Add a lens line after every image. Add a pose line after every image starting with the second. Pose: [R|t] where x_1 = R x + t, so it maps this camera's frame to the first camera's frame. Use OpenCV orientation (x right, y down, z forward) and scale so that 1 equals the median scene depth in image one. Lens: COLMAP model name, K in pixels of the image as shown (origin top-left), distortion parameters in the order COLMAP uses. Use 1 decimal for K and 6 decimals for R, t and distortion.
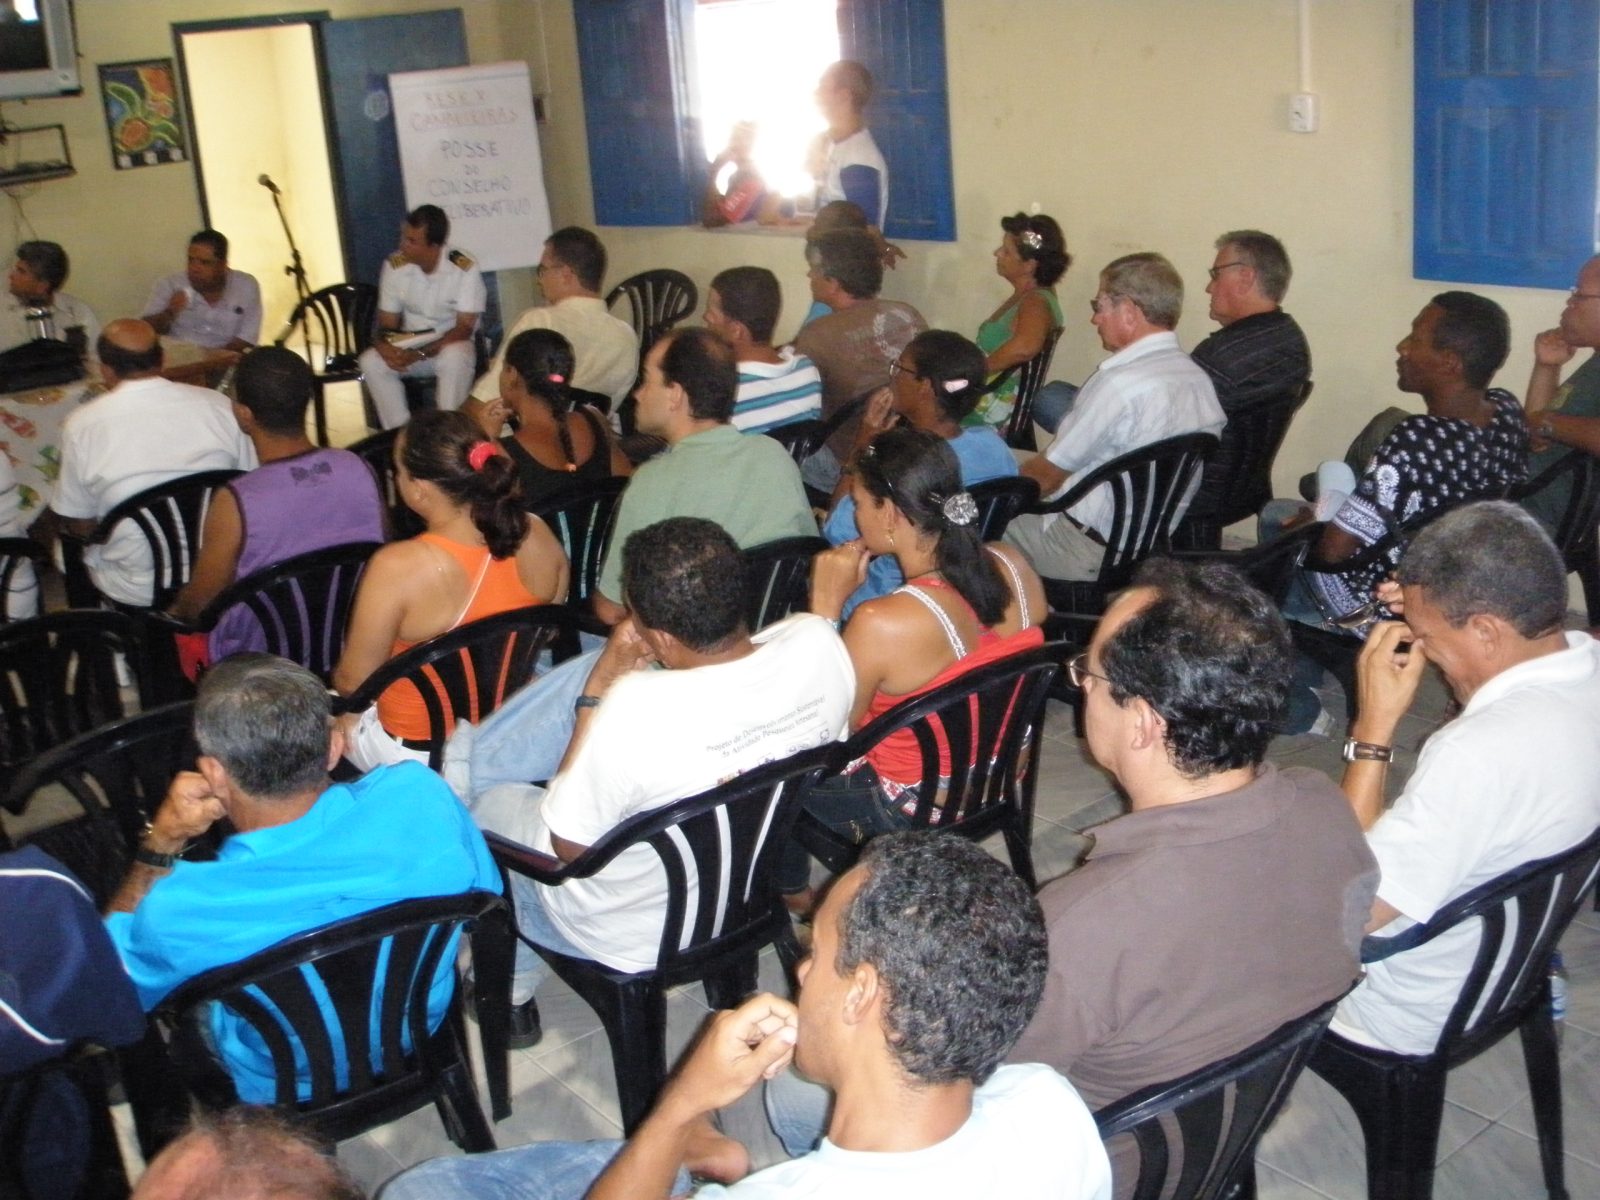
lens RADIAL K [[1768.6, 0, 828.4], [0, 1768.6, 667.5], [0, 0, 1]] dist [-0.163615, 0.000000]
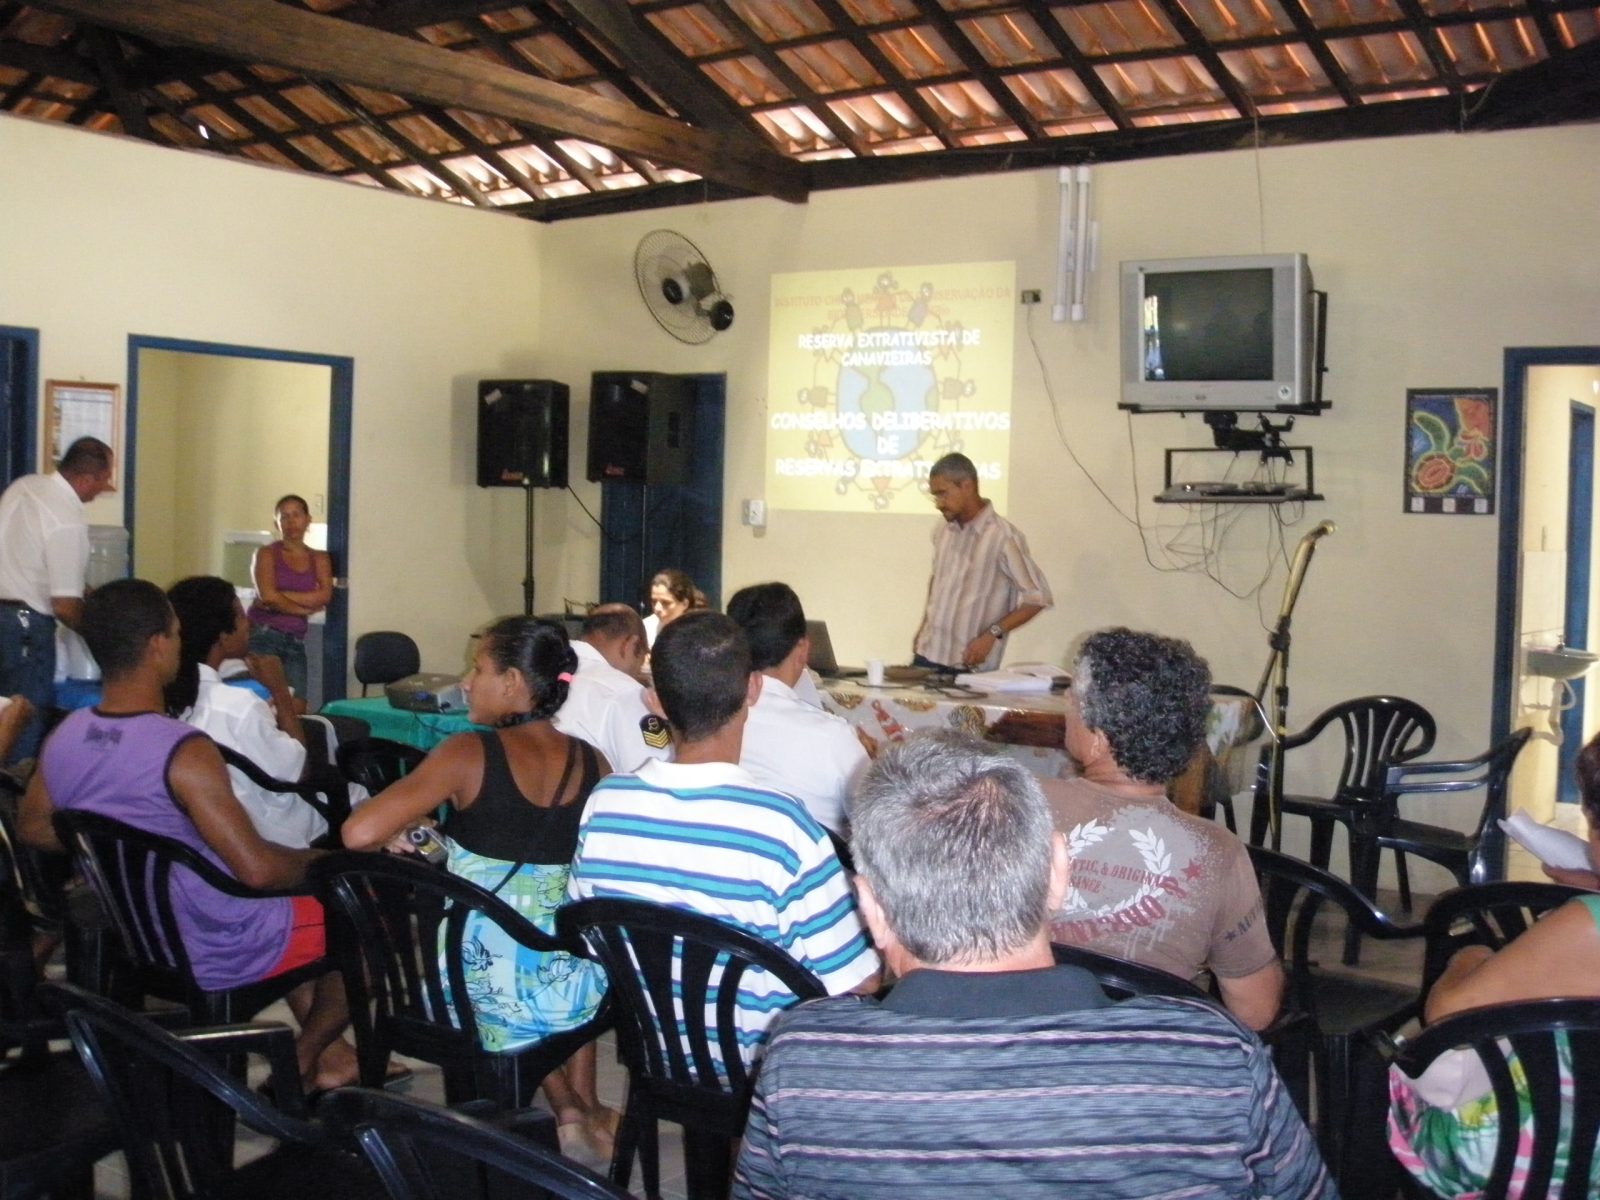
lens RADIAL K [[1768.6, 0, 844.6], [0, 1768.6, 601.6], [0, 0, 1]] dist [-0.163615, 0.000000]
pose [[0.283838, 0.122654, -0.950995, 0.516632], [-0.374399, 0.927234, 0.007845, -0.248006], [0.882758, 0.353825, 0.309106, 0.801784]]
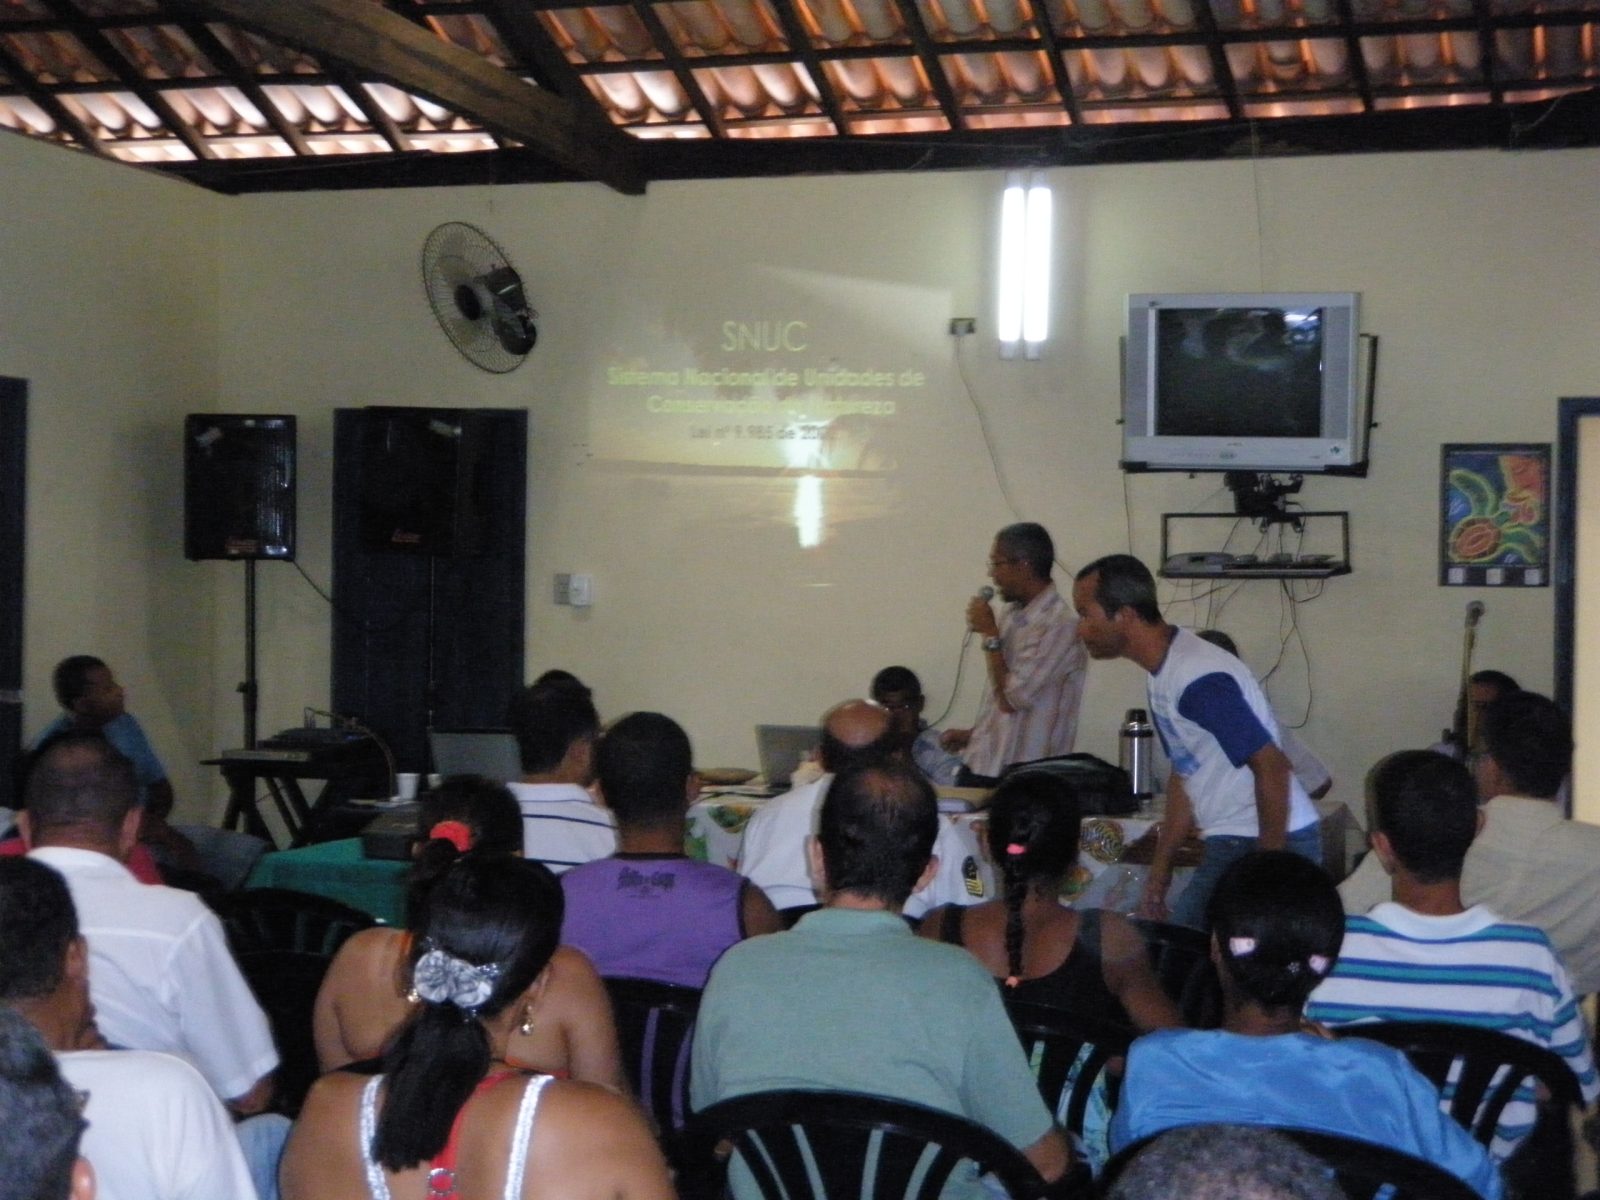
lens RADIAL K [[2513.8, 0, 842.0], [0, 2513.8, 601.3], [0, 0, 1]] dist [0.050884, 0.000000]
pose [[0.571430, 0.087239, -0.816001, 0.513627], [-0.334744, 0.932631, -0.134708, -0.084867], [0.749276, 0.350128, 0.562136, 0.307371]]
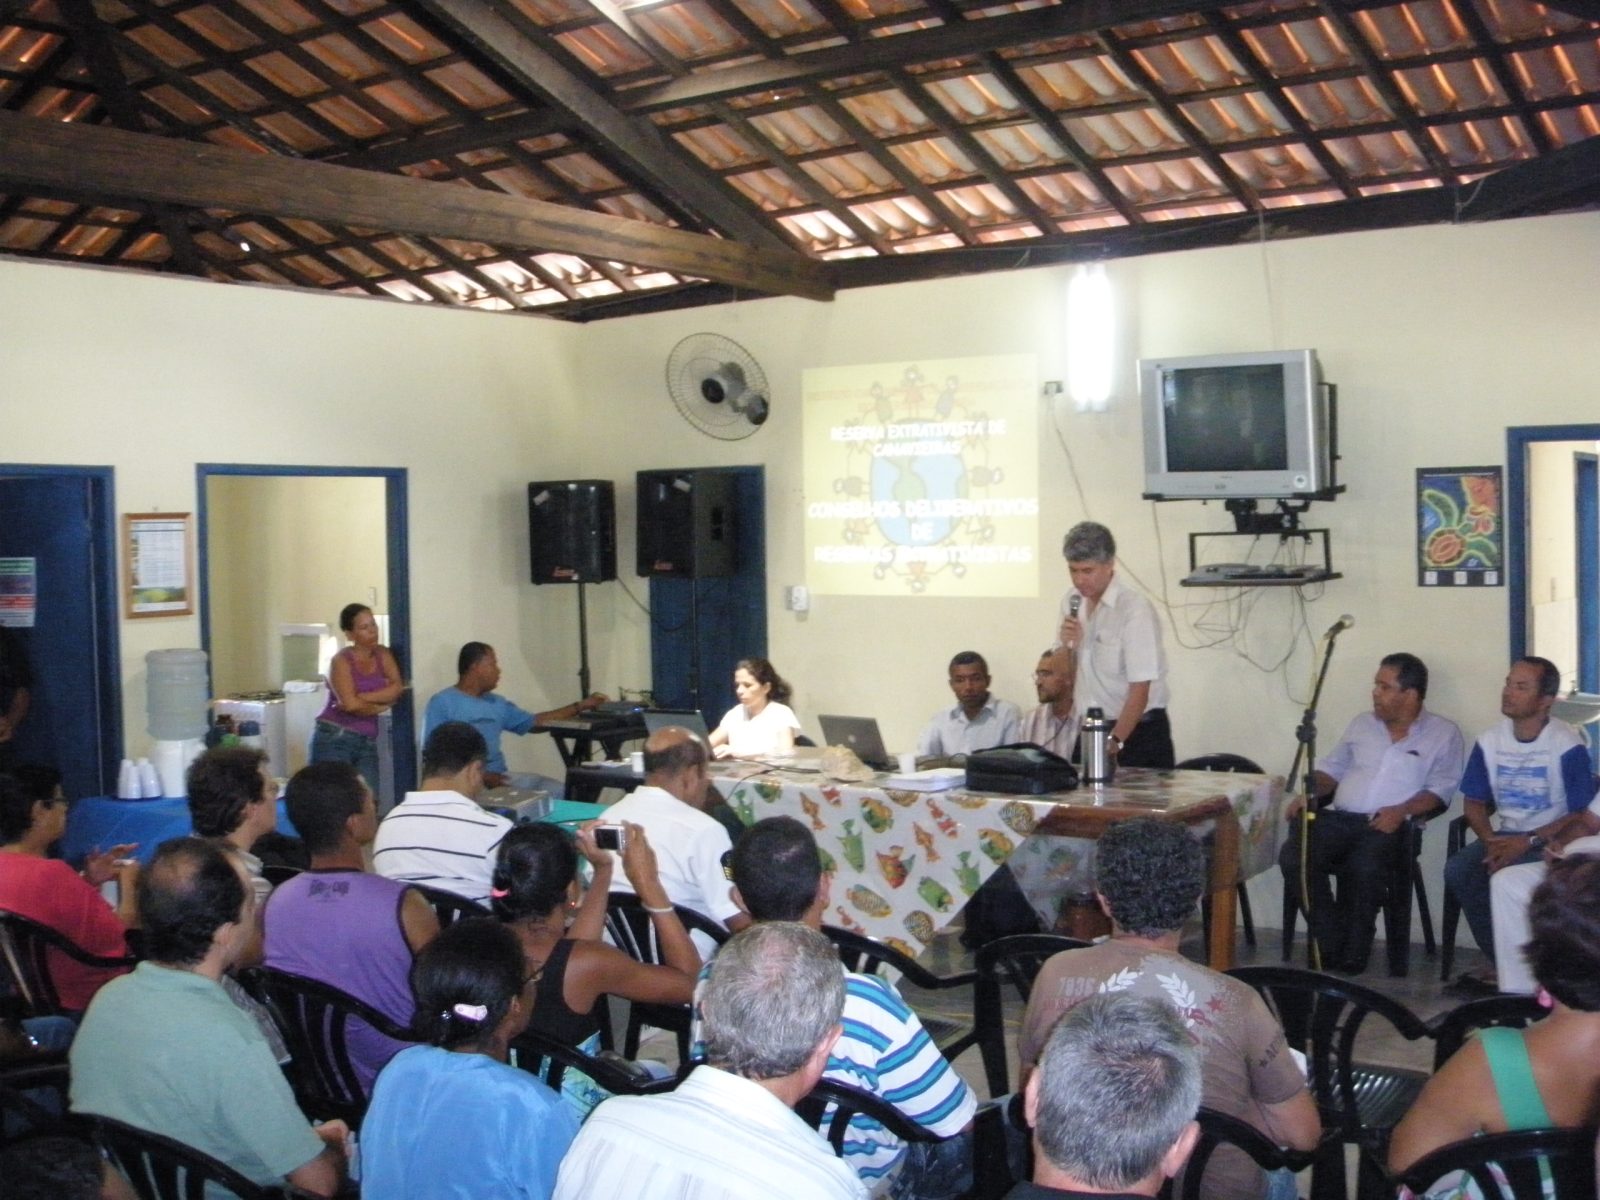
lens RADIAL K [[1768.6, 0, 826.5], [0, 1768.6, 595.0], [0, 0, 1]] dist [-0.163615, 0.000000]
pose [[0.268368, 0.100227, -0.958088, 0.578378], [-0.331614, 0.943397, 0.005802, -0.305995], [0.904439, 0.316159, 0.286414, 0.735926]]
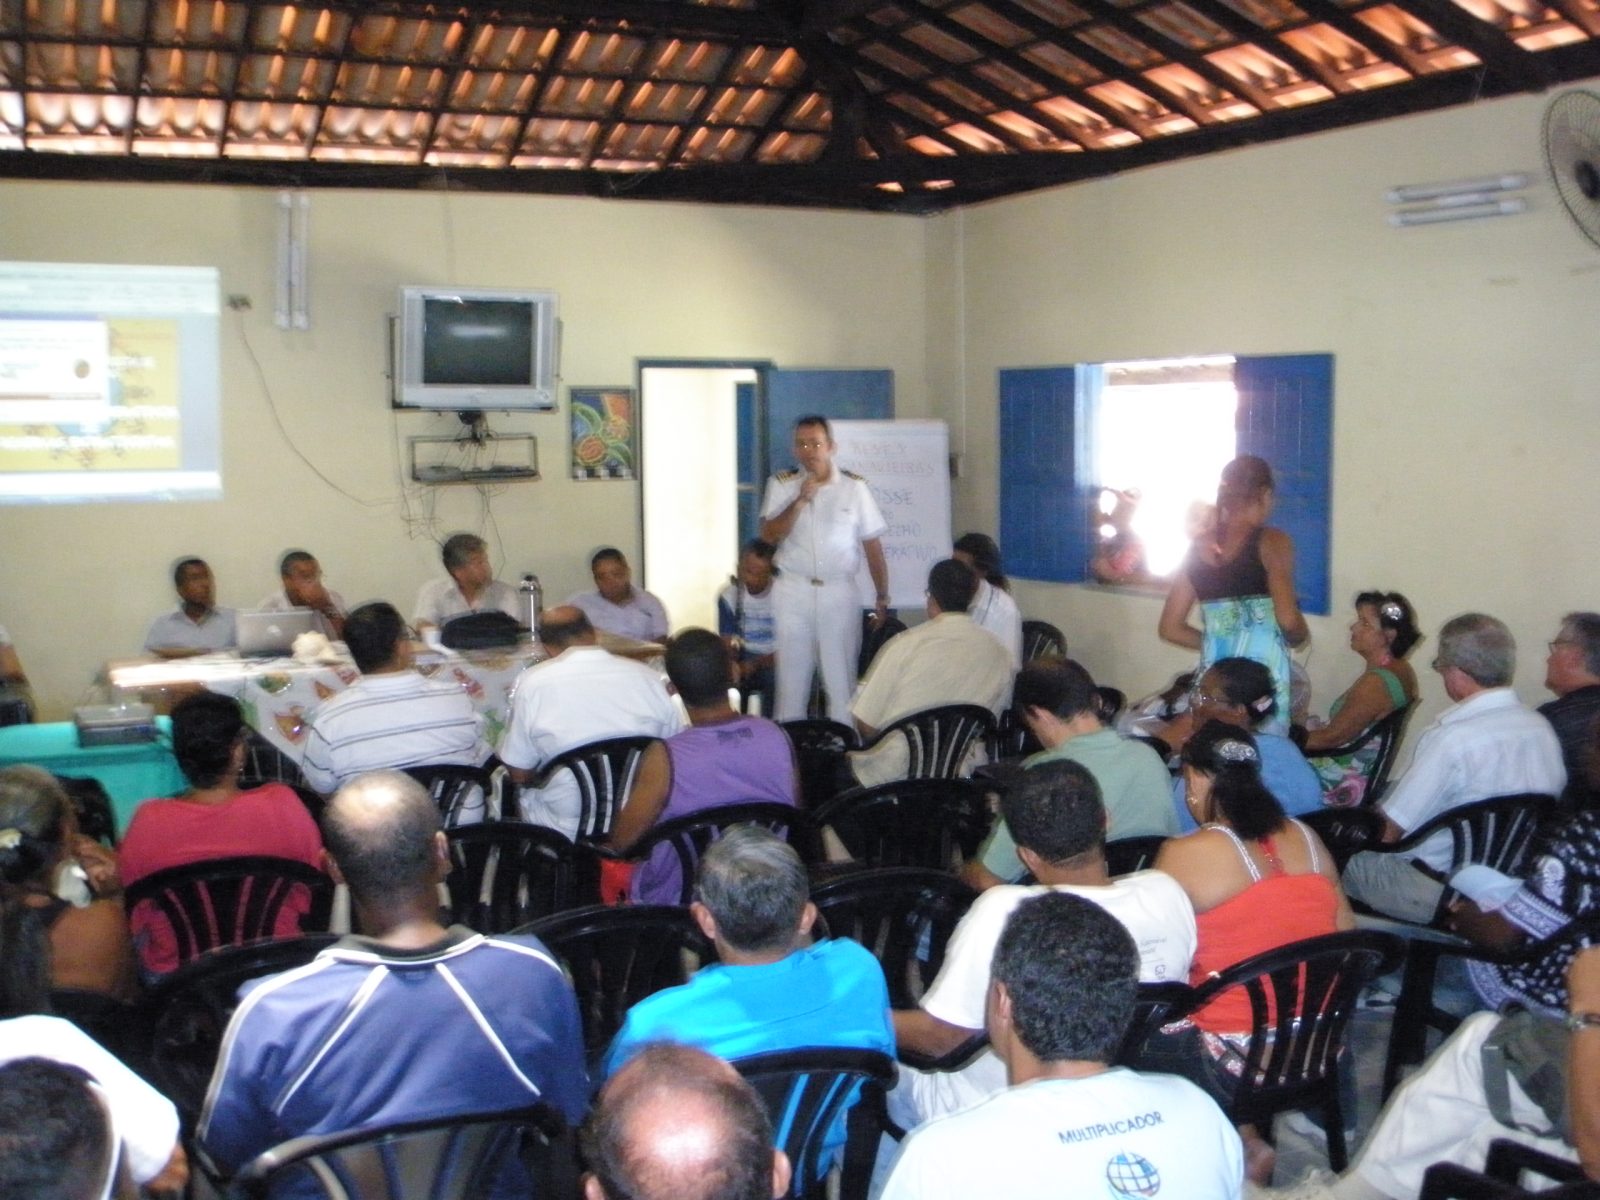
lens RADIAL K [[1773.1, 0, 812.4], [0, 1773.1, 590.9], [0, 0, 1]] dist [-0.169724, 0.000000]
pose [[0.971693, 0.085610, -0.220192, 0.002543], [-0.137312, 0.963096, -0.231497, 0.045544], [0.192247, 0.255179, 0.947589, -0.106214]]
